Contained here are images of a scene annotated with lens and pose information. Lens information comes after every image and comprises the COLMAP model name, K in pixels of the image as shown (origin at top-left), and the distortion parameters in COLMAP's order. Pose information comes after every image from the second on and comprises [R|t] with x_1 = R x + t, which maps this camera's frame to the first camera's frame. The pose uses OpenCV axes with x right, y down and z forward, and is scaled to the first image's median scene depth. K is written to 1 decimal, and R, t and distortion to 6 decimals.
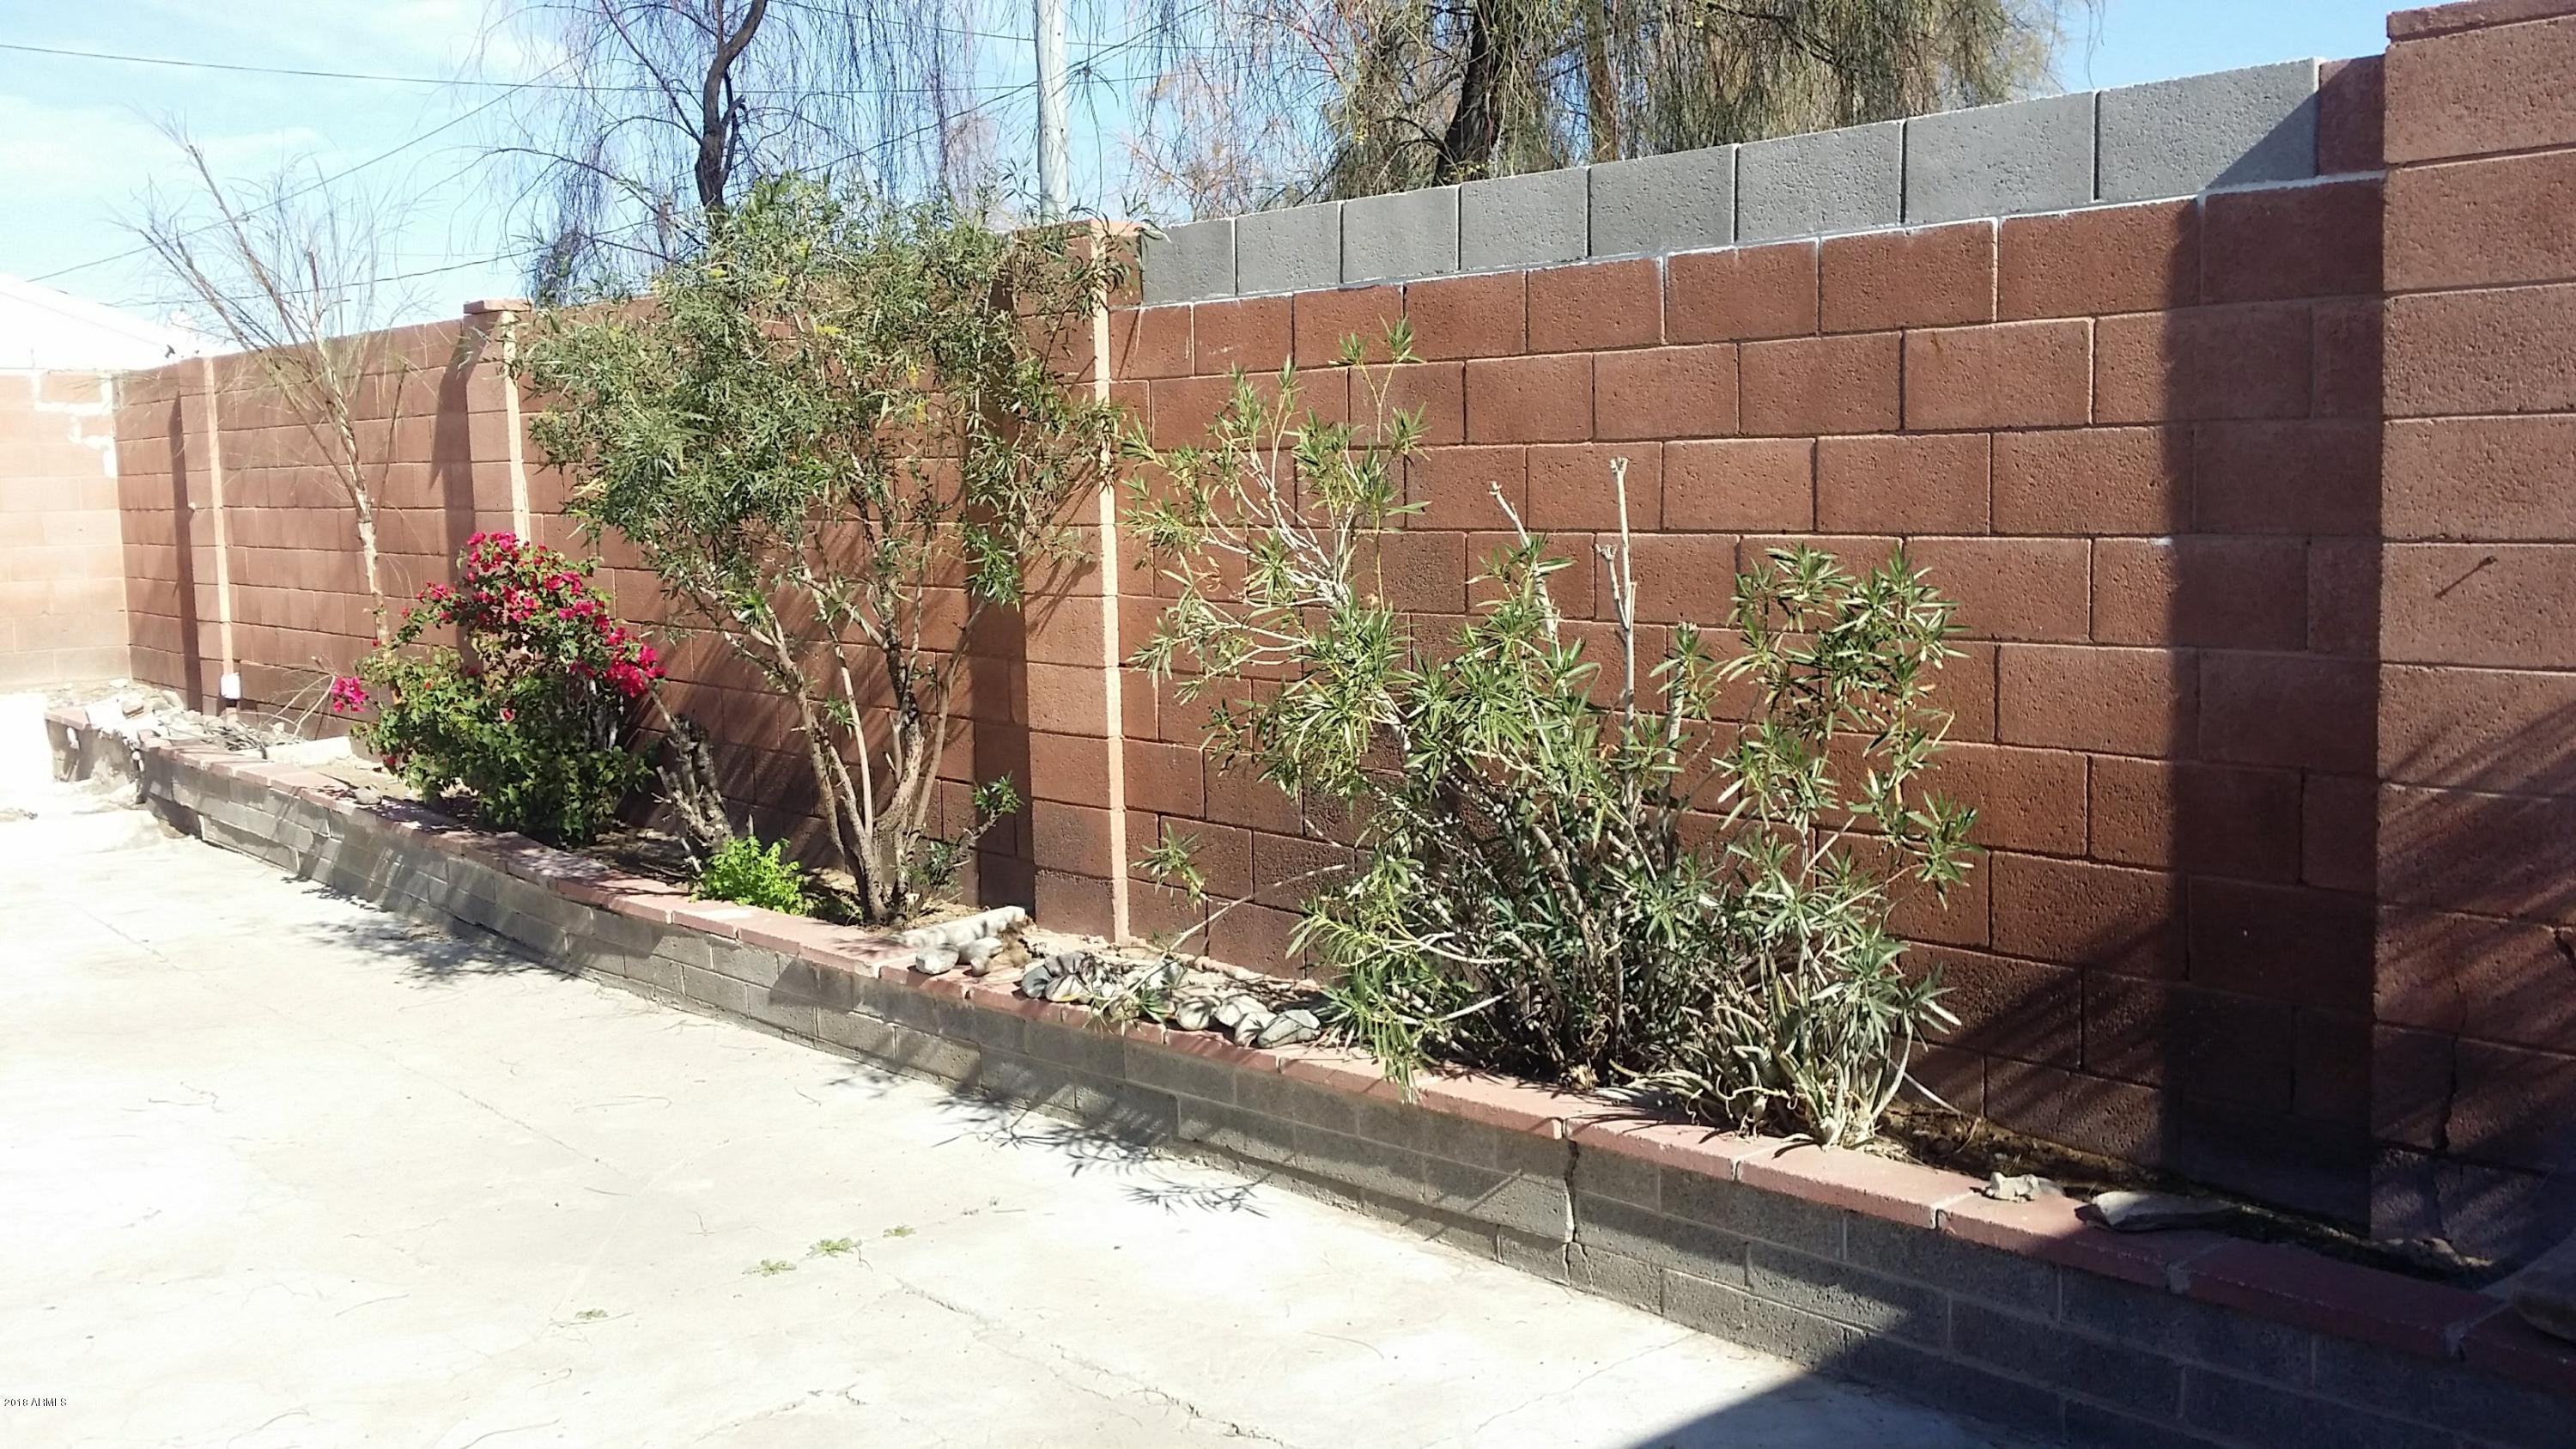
lens RADIAL K [[2297.7, 0, 1349.5], [0, 2297.7, 680.3], [0, 0, 1]] dist [0.126970, -0.306690]
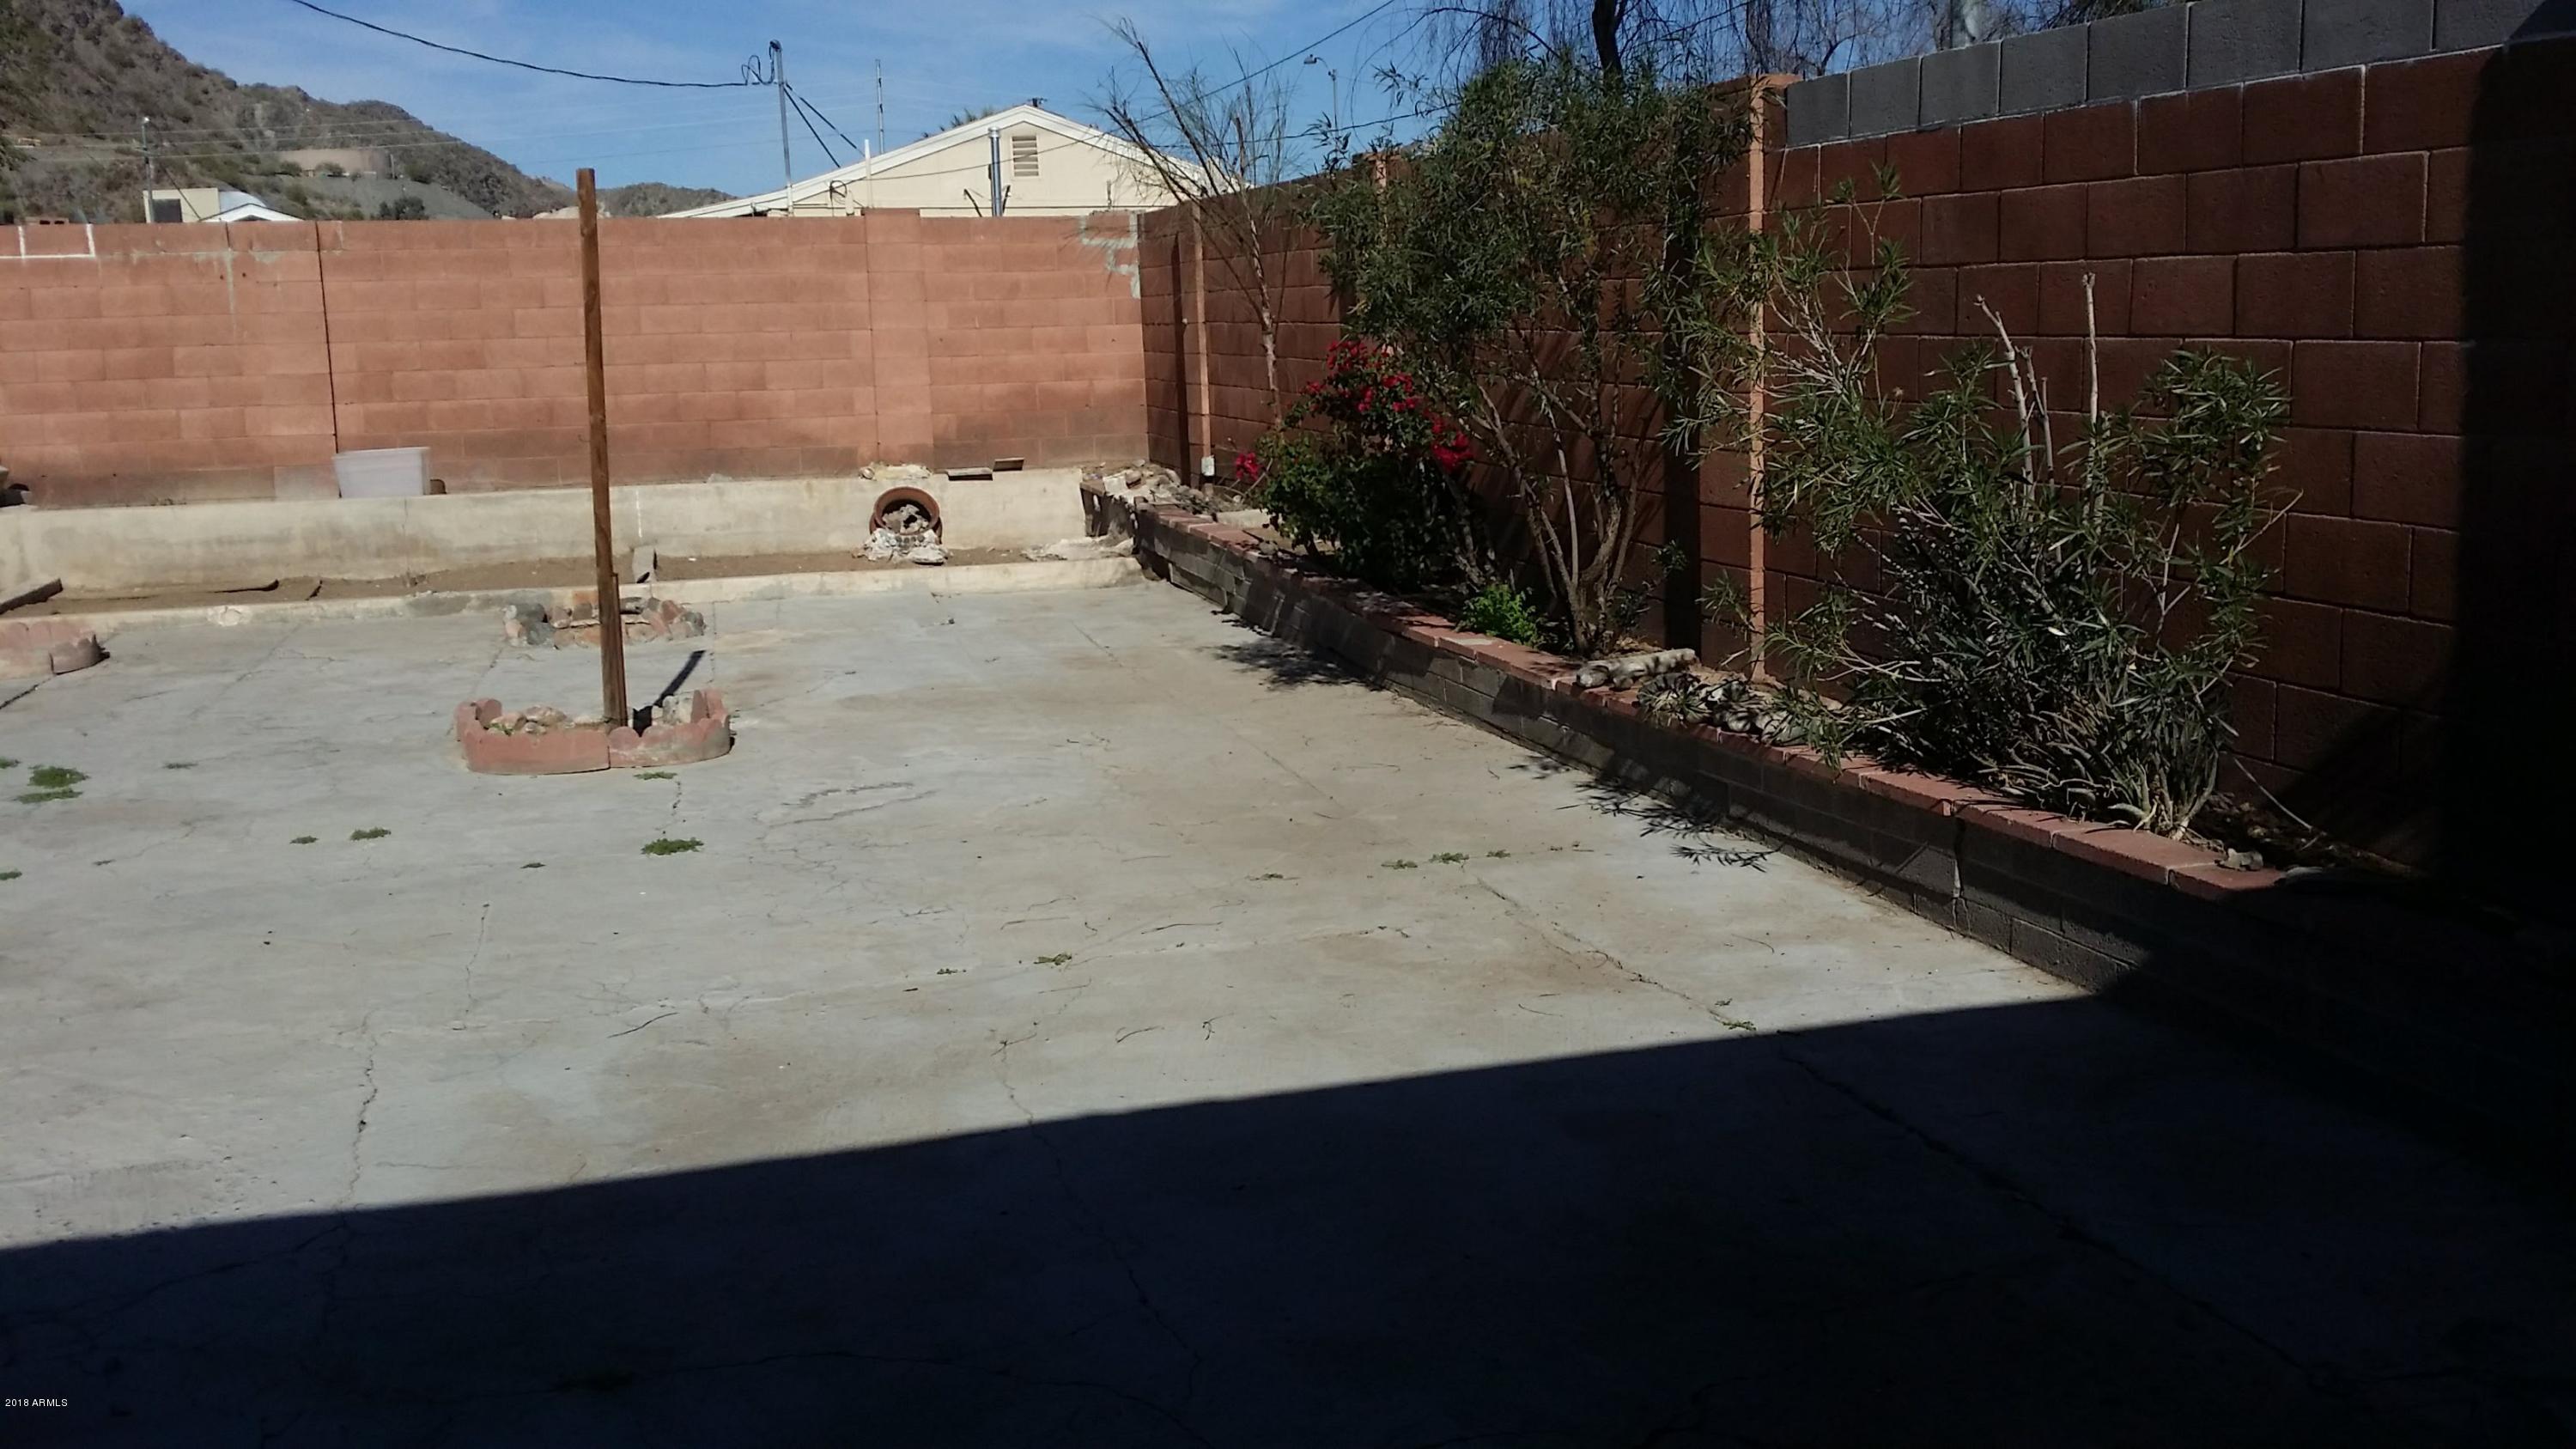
lens RADIAL K [[2322.9, 0, 1307.1], [0, 2322.9, 670.2], [0, 0, 1]] dist [0.077406, -0.158744]
pose [[0.899664, 0.061323, -0.432254, 0.220654], [-0.028741, 0.996257, 0.081517, 0.015861], [0.435635, -0.060914, 0.898060, -0.208657]]
